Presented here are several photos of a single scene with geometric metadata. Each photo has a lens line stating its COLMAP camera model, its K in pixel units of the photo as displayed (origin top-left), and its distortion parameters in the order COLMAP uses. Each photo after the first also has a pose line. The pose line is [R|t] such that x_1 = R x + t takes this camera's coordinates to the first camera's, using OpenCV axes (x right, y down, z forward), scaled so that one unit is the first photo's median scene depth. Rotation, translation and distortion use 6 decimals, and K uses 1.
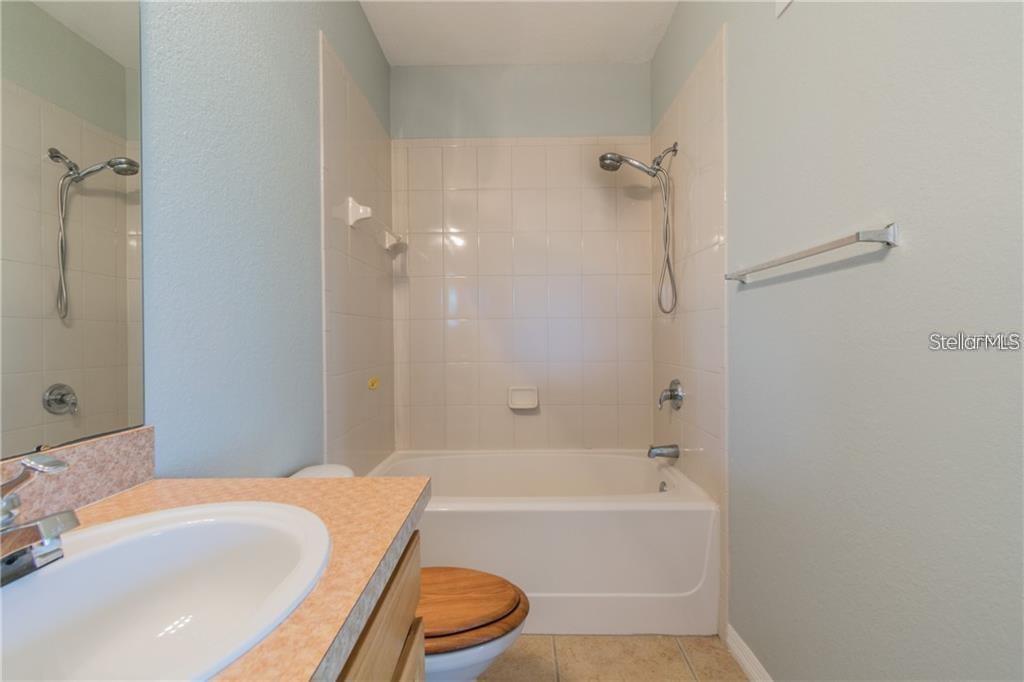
lens RADIAL K [[451.1, 0, 513.5], [0, 451.1, 337.4], [0, 0, 1]] dist [0.002765, 0.000301]
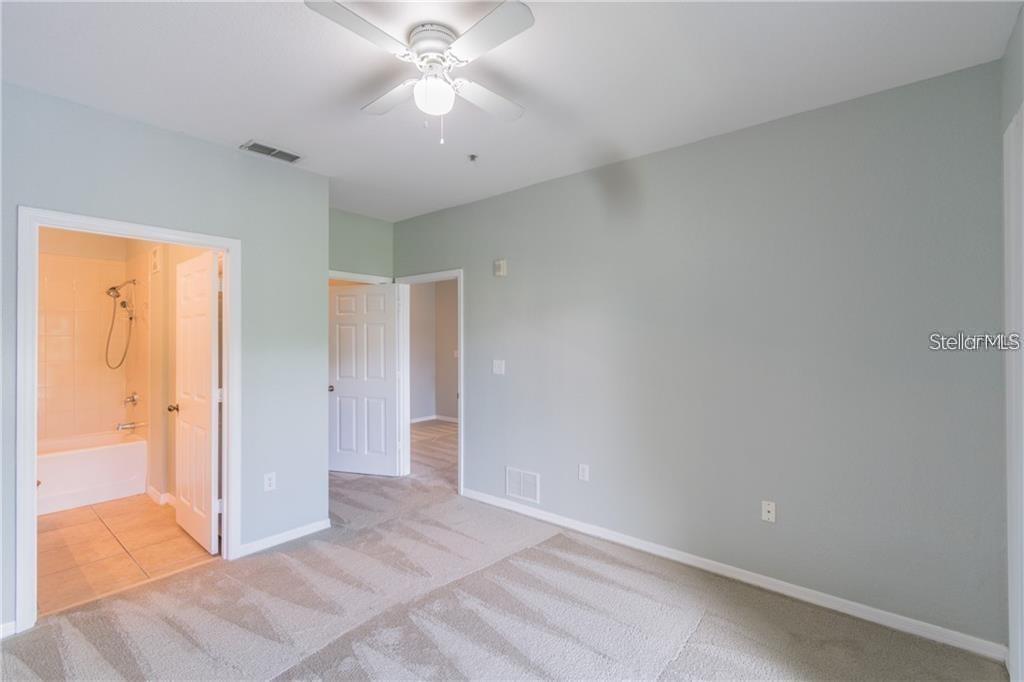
lens RADIAL K [[451.1, 0, 513.5], [0, 451.1, 337.4], [0, 0, 1]] dist [0.002765, 0.000301]
pose [[0.621500, 0.009946, 0.783351, -0.195680], [-0.001790, 0.999935, -0.011275, -0.137794], [-0.783412, 0.005605, 0.621478, -1.693870]]
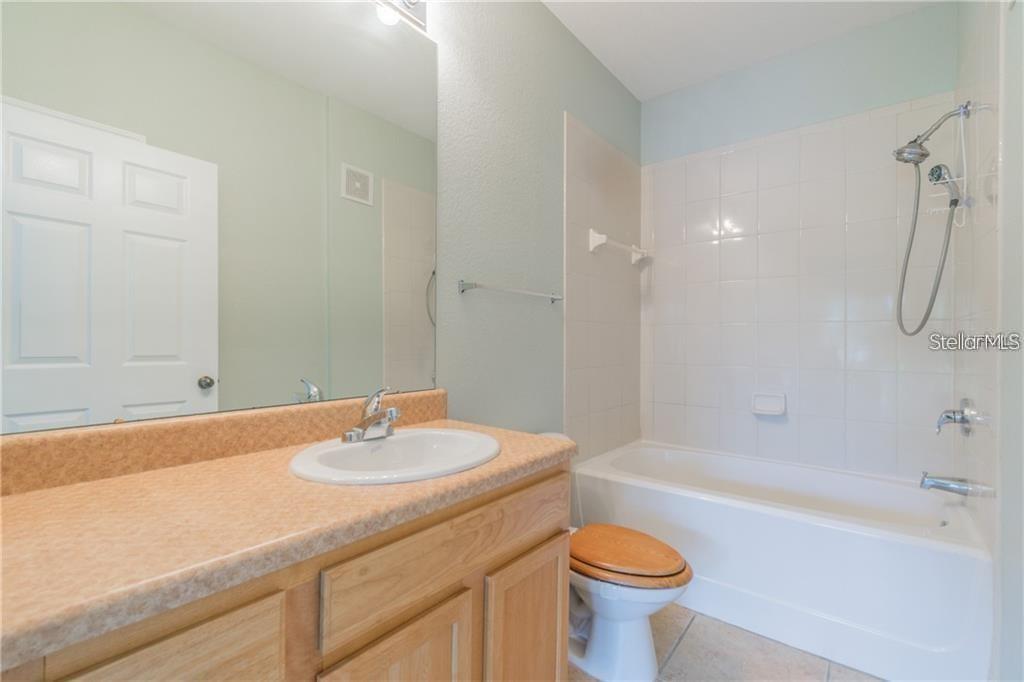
lens RADIAL K [[455.6, 0, 532.3], [0, 455.6, 340.5], [0, 0, 1]] dist [-0.000303, 0.000033]
pose [[0.807372, 0.009074, -0.589973, 0.215001], [-0.007952, 0.999958, 0.004498, -0.004250], [0.589989, 0.001060, 0.807410, -0.098265]]
